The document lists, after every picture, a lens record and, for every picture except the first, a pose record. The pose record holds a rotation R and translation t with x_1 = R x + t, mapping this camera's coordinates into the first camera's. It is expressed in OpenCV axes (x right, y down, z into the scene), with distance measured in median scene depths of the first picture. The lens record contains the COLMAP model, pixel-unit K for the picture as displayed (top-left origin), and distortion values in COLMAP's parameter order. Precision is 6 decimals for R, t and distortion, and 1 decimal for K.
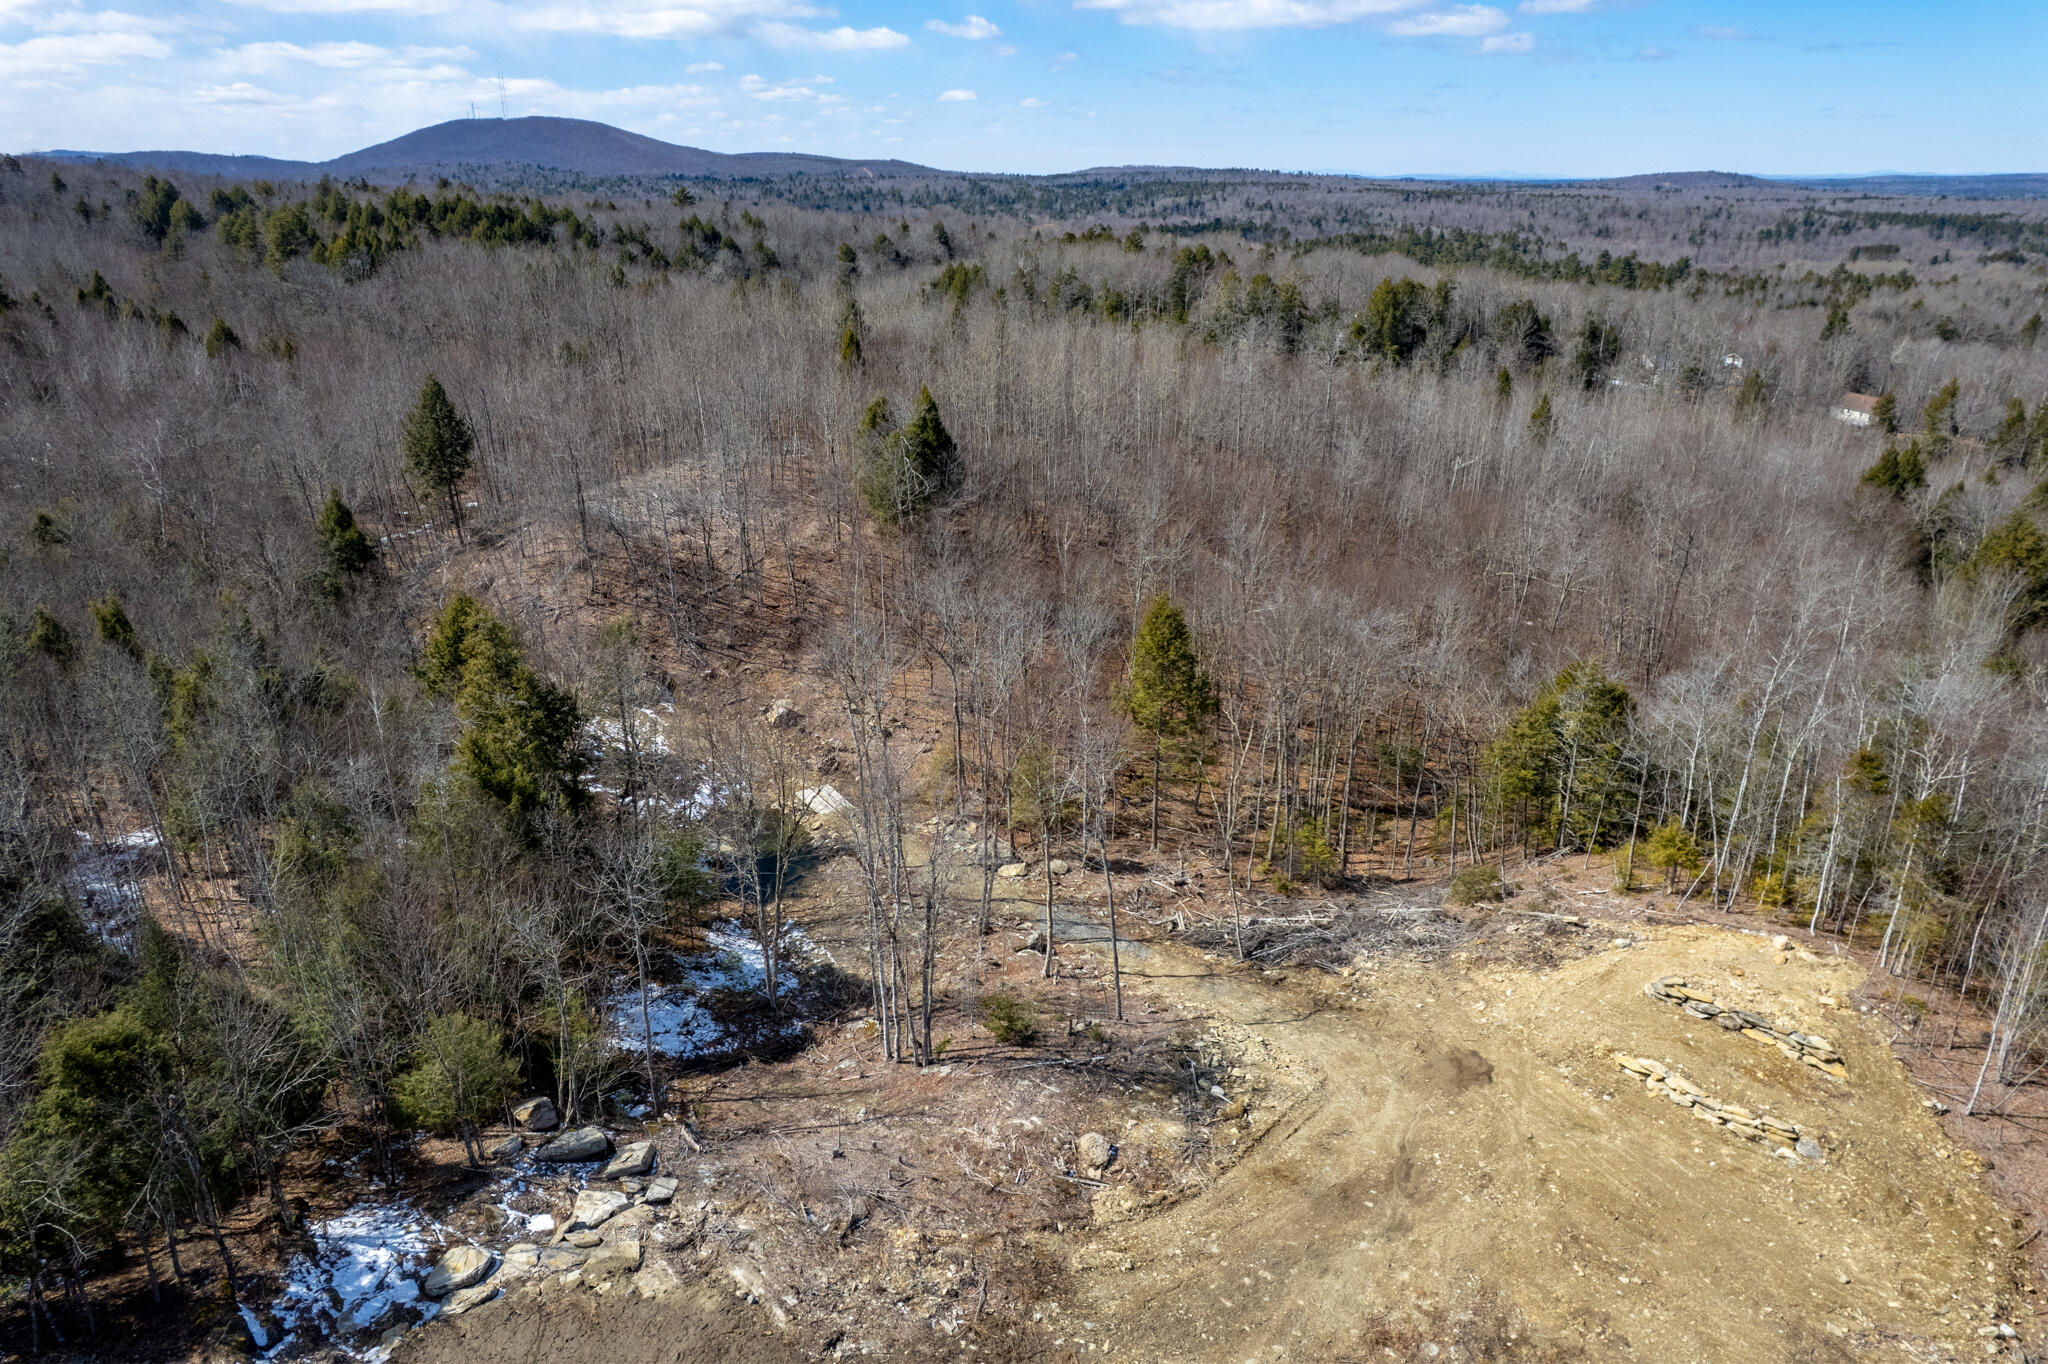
lens RADIAL K [[1312.1, 0, 1019.2], [0, 1312.1, 692.1], [0, 0, 1]] dist [-0.072062, 0.063098]
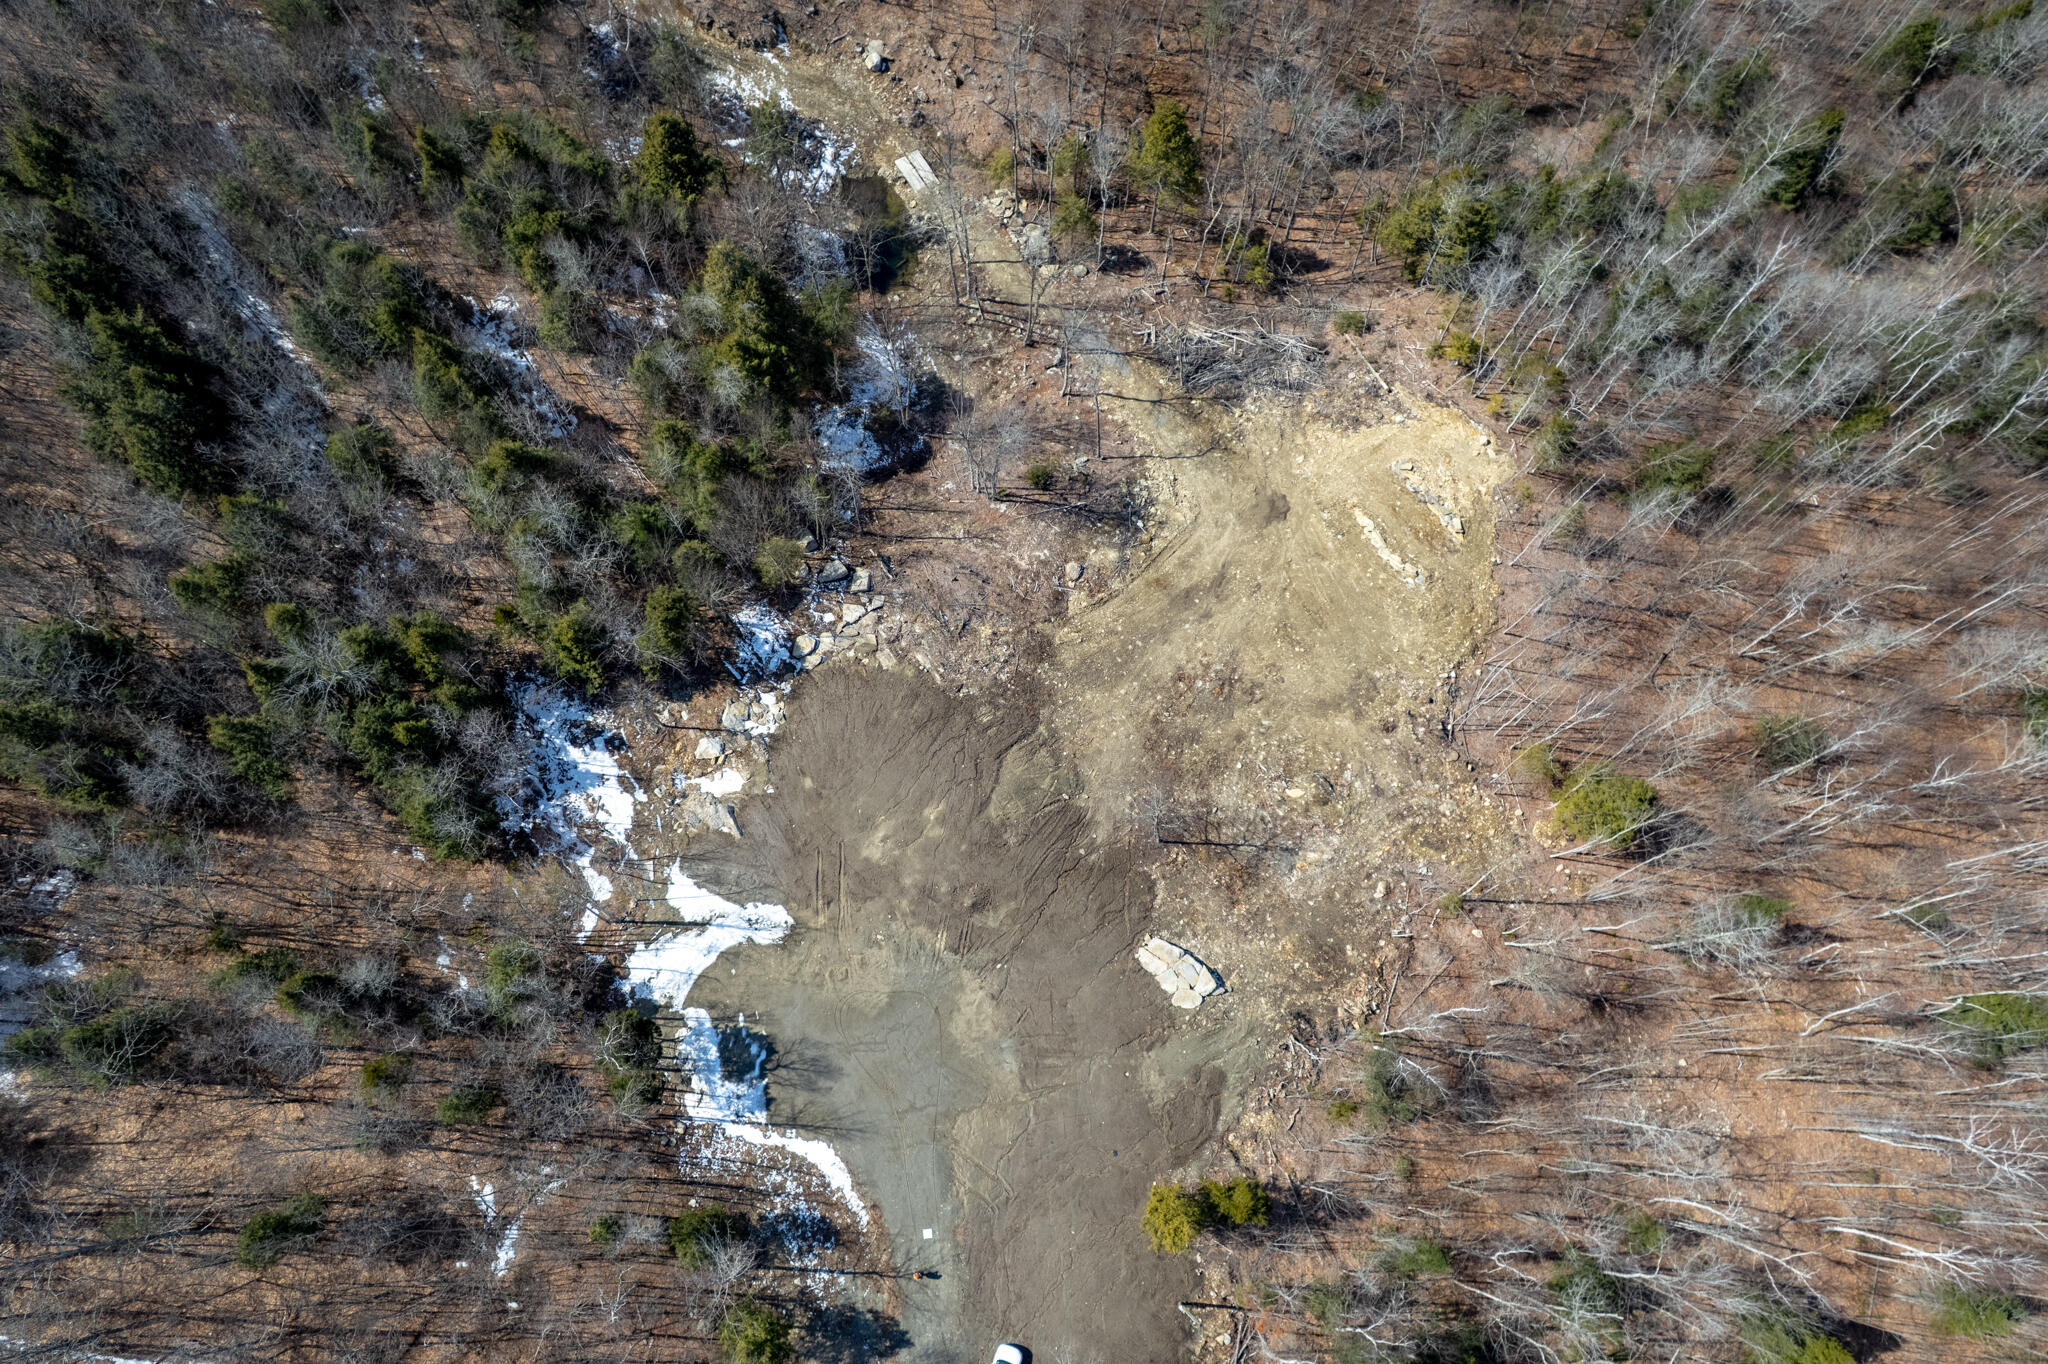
lens RADIAL K [[1312.1, 0, 1023.3], [0, 1312.1, 688.7], [0, 0, 1]] dist [-0.072062, 0.063098]
pose [[0.998406, 0.056390, -0.002412, -0.005763], [-0.032660, 0.612059, 0.790137, -0.999785], [0.046032, -0.788799, 0.612925, -0.383326]]
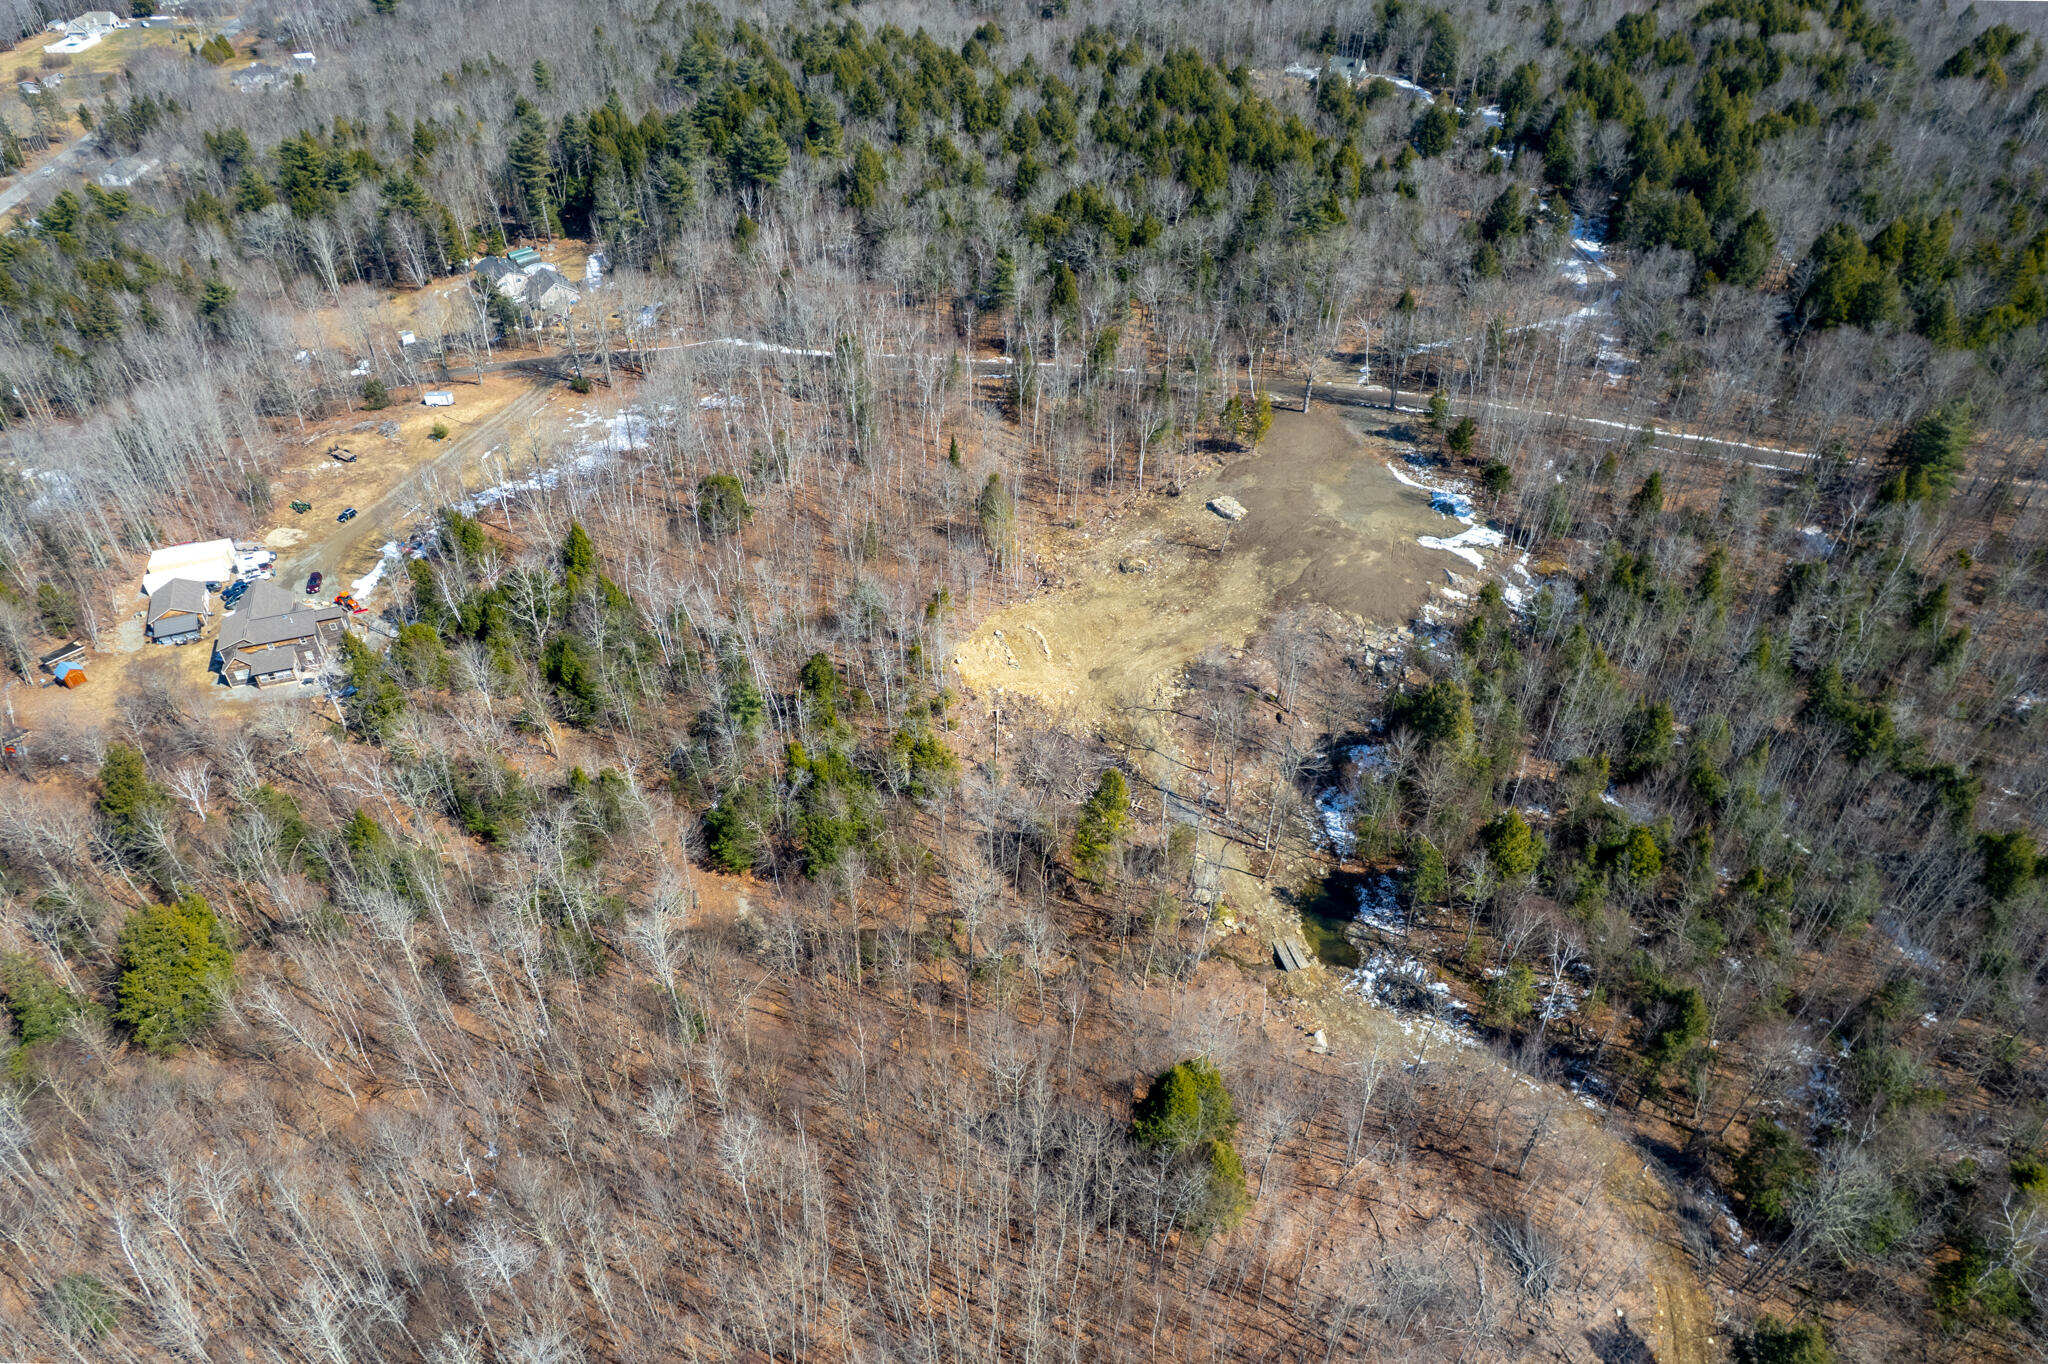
lens RADIAL K [[1312.1, 0, 1021.8], [0, 1312.1, 701.0], [0, 0, 1]] dist [-0.072062, 0.063098]
pose [[-0.938367, -0.214942, 0.270680, -0.305586], [0.136388, 0.489316, 0.861376, -2.186039], [-0.317594, 0.845204, -0.429842, 2.282117]]
